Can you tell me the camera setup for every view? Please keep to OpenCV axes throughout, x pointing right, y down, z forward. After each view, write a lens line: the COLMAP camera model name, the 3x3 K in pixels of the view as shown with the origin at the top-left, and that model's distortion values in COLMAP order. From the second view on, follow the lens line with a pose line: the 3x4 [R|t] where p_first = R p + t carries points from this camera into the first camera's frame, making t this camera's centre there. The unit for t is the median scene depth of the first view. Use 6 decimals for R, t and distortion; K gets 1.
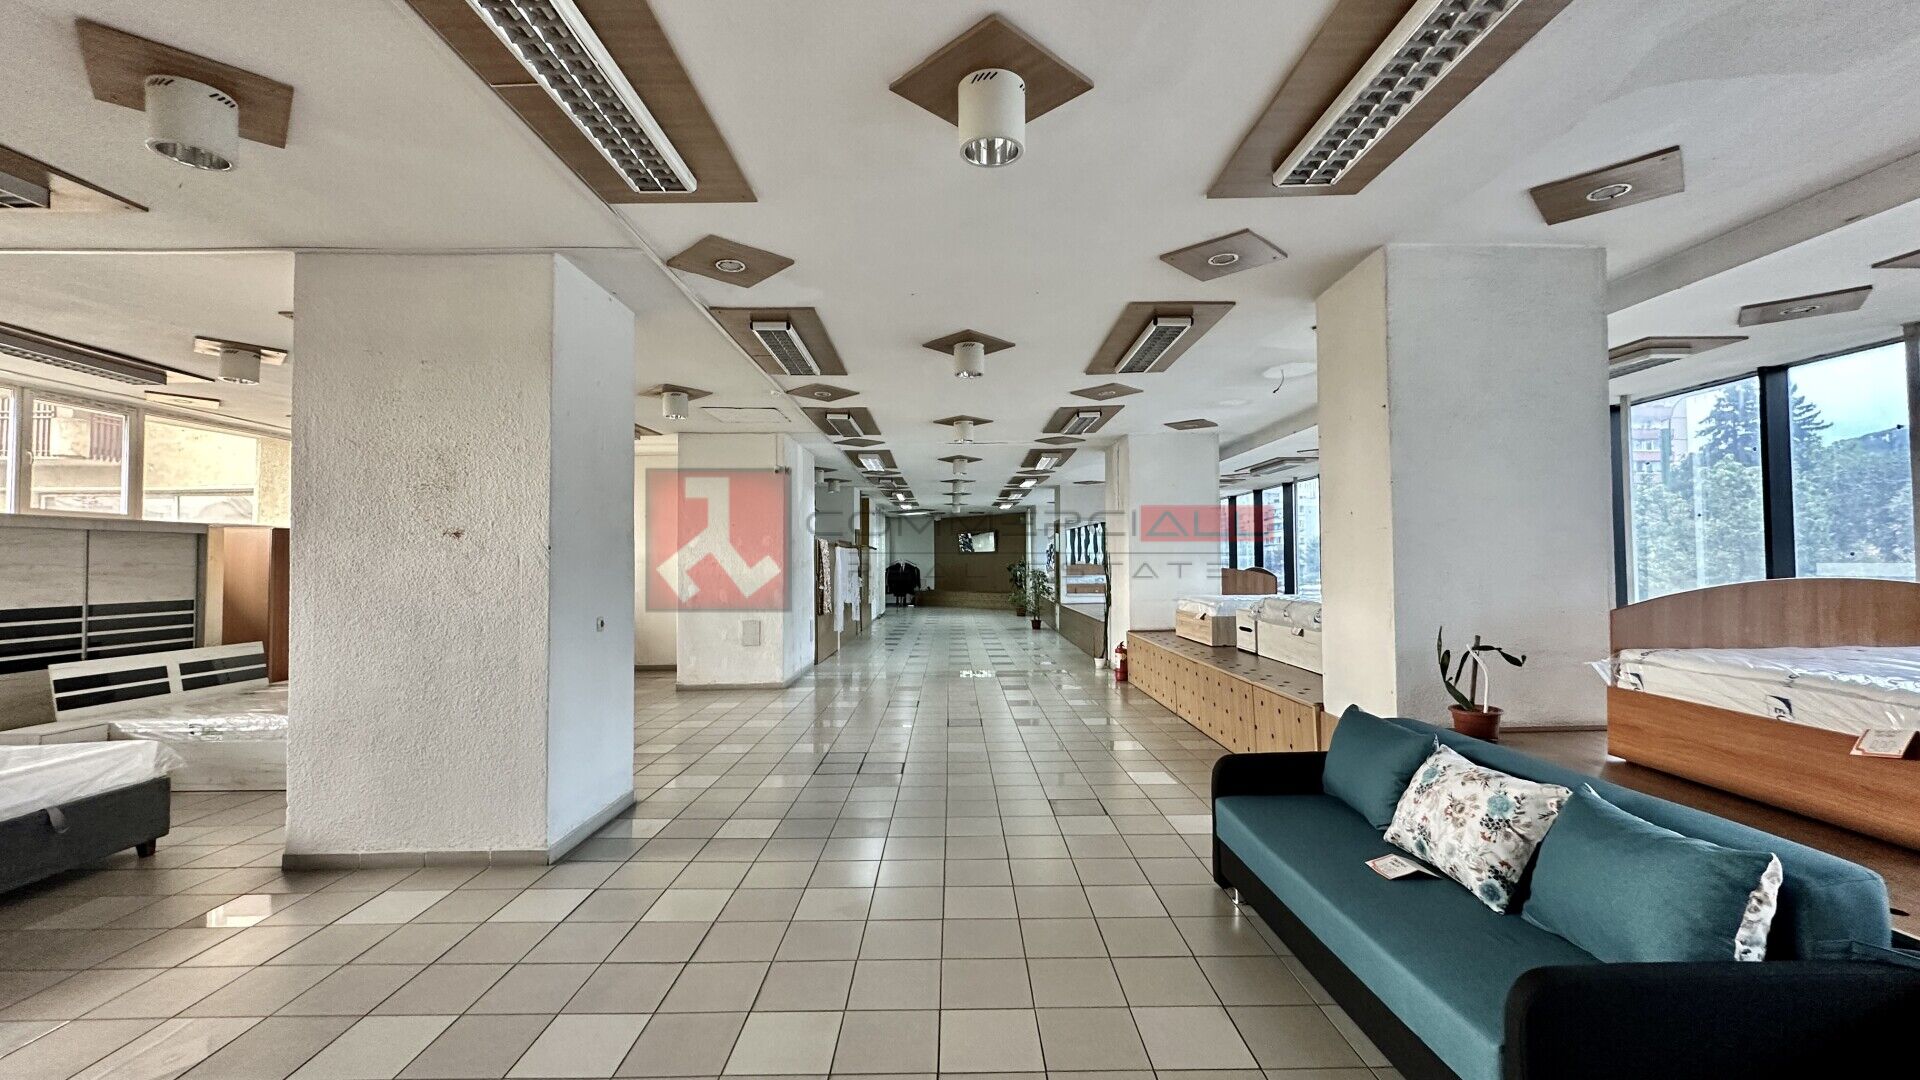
lens RADIAL K [[775.5, 0, 970.5], [0, 775.5, 540.1], [0, 0, 1]] dist [0.001043, -0.000282]
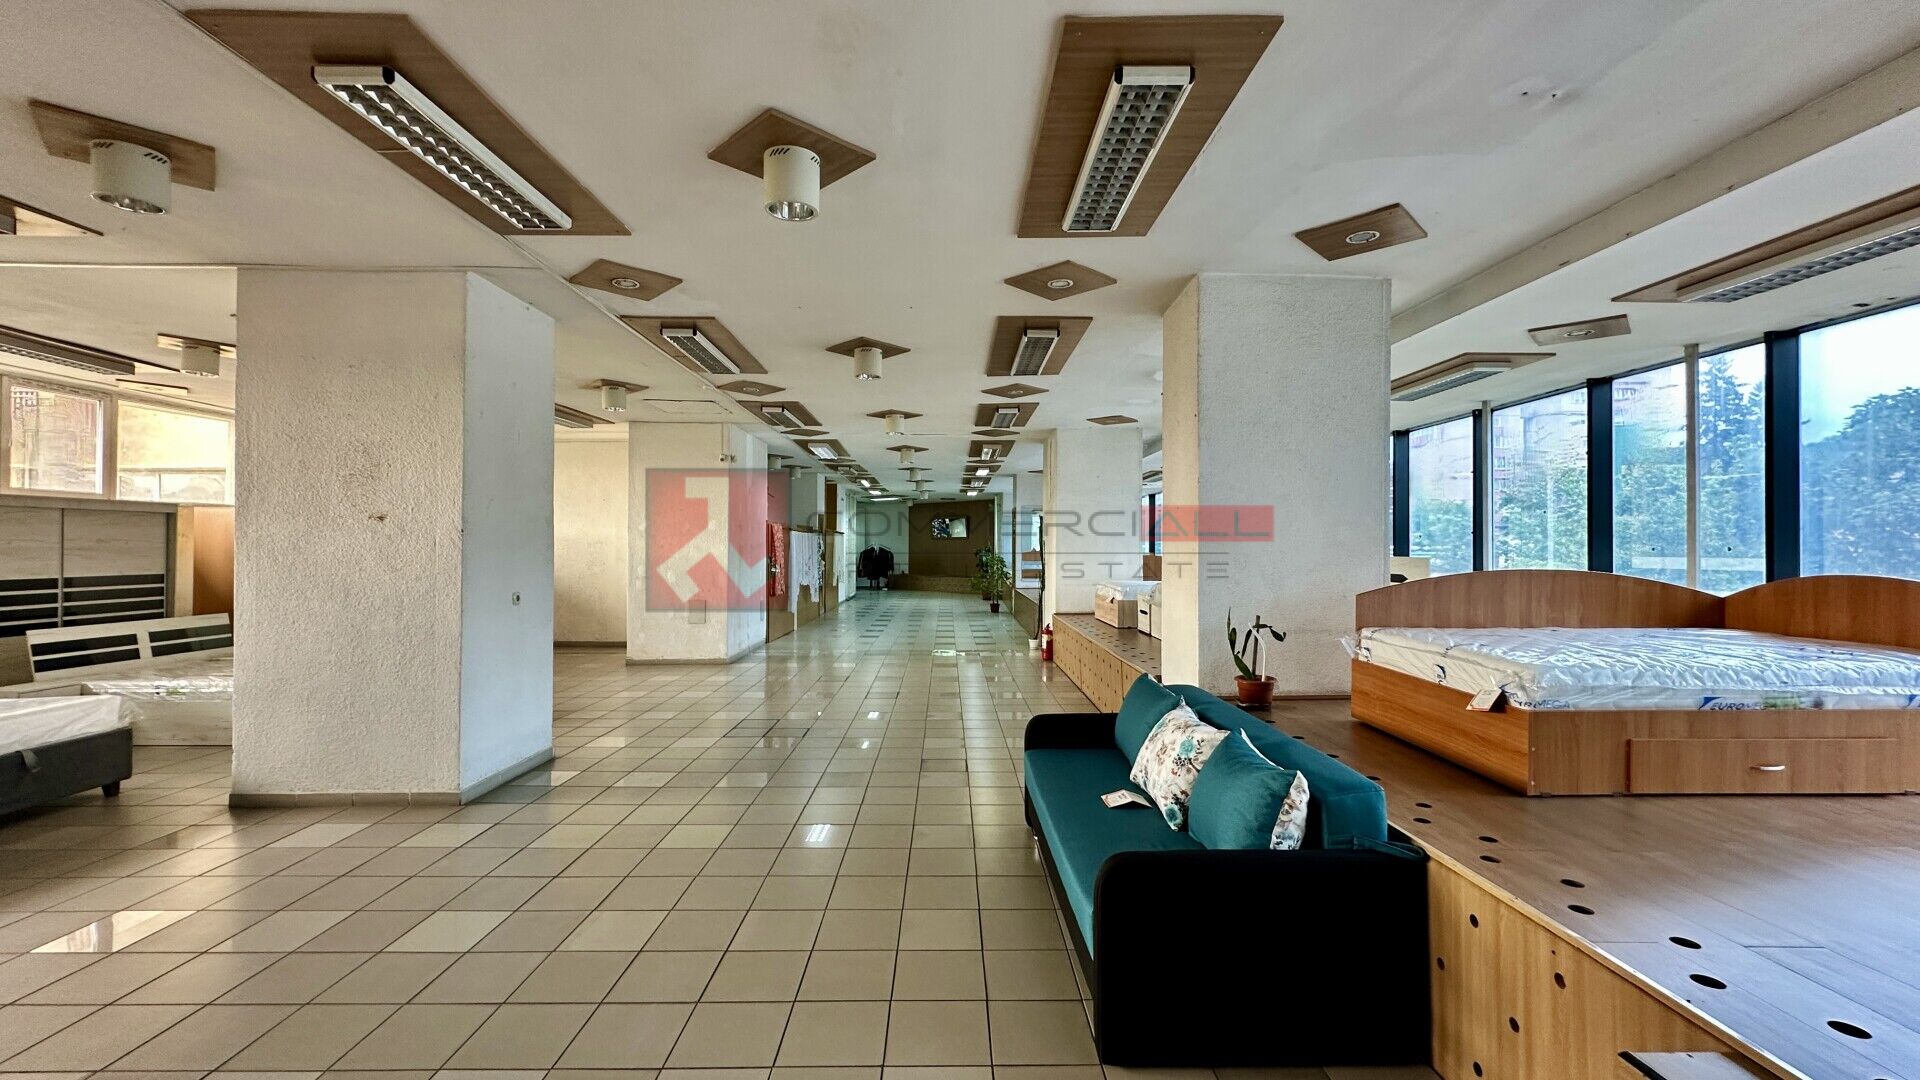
lens RADIAL K [[775.5, 0, 970.5], [0, 775.5, 540.1], [0, 0, 1]] dist [0.001043, -0.000282]
pose [[0.999913, 0.011653, 0.006175, 0.183004], [-0.011771, 0.999743, 0.019356, -0.006667], [-0.005948, -0.019427, 0.999794, -0.136530]]
